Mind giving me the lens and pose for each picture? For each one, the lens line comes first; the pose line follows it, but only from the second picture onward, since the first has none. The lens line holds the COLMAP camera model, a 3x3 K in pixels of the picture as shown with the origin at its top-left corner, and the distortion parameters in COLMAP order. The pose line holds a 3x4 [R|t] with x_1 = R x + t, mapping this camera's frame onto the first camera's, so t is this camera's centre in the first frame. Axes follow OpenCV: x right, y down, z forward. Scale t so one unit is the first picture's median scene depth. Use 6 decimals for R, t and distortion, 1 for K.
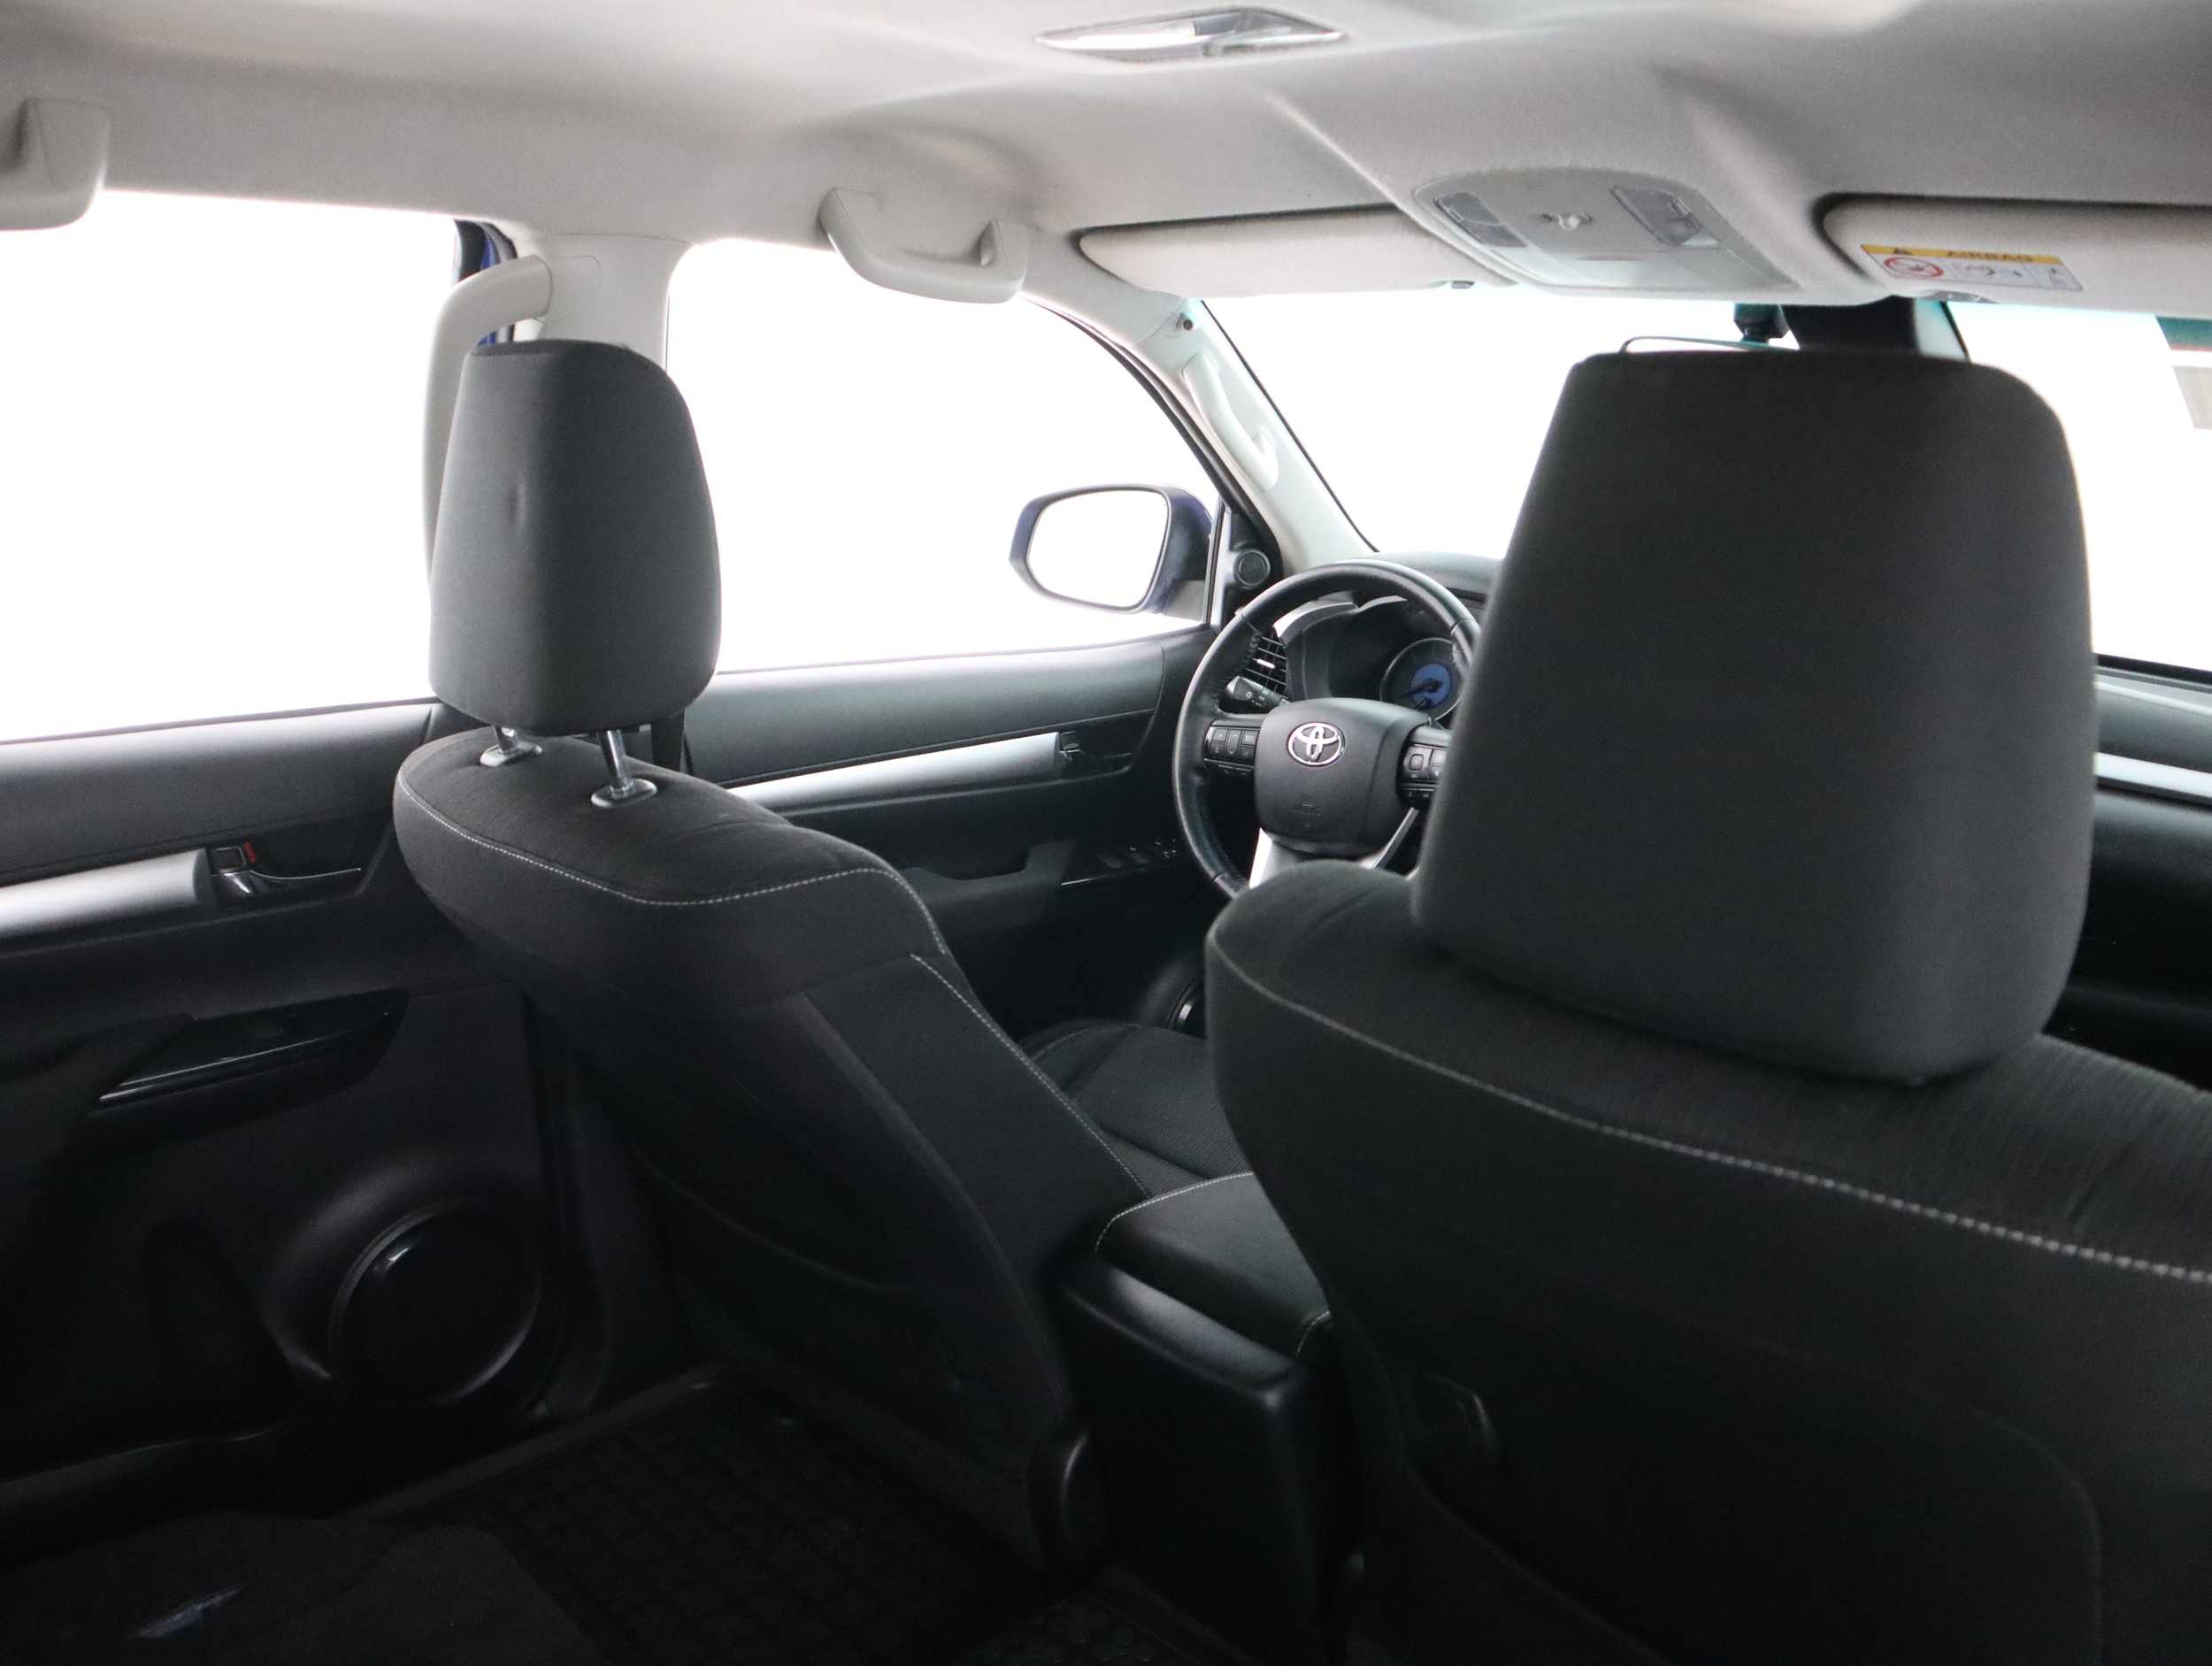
lens RADIAL K [[1826.9, 0, 1108.6], [0, 1826.9, 857.2], [0, 0, 1]] dist [-0.197303, 0.222941]
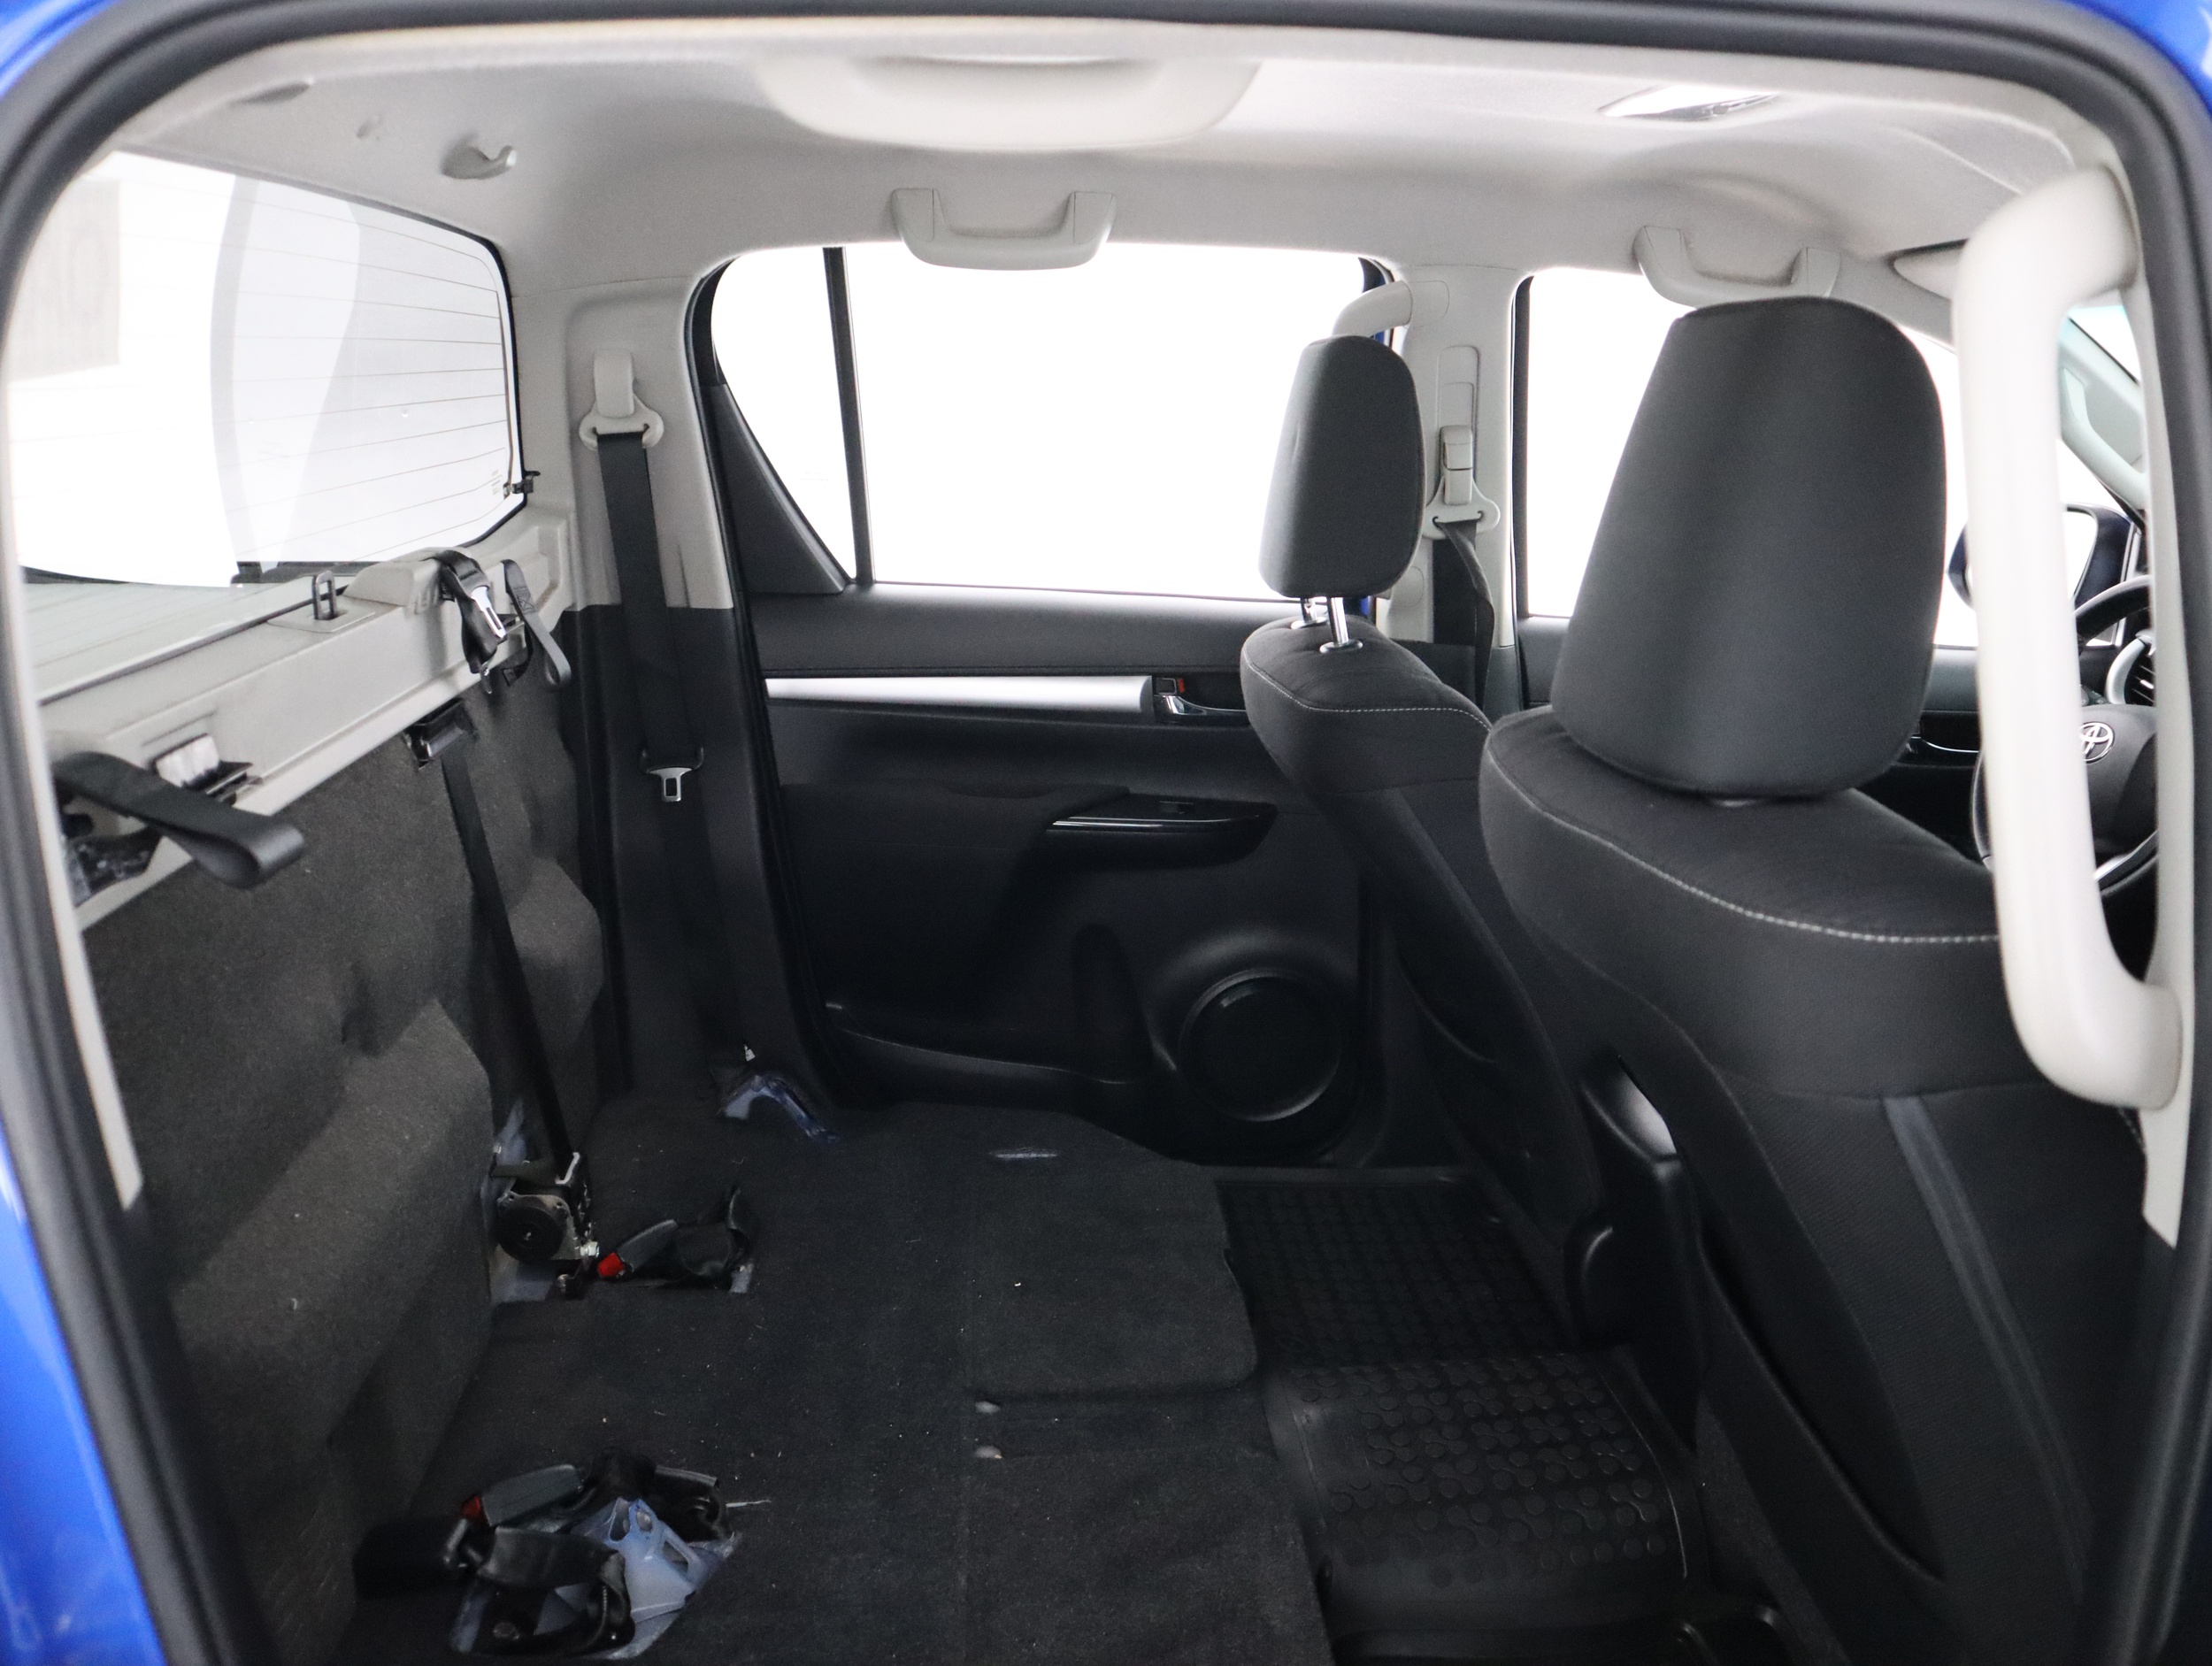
lens RADIAL K [[1835.3, 0, 1106.0], [0, 1835.3, 833.0], [0, 0, 1]] dist [0.001140, 0.002059]
pose [[0.748060, 0.163572, -0.643157, 0.482133], [-0.196196, 0.980337, 0.021129, 0.099459], [0.633967, 0.110378, 0.765443, -0.206365]]
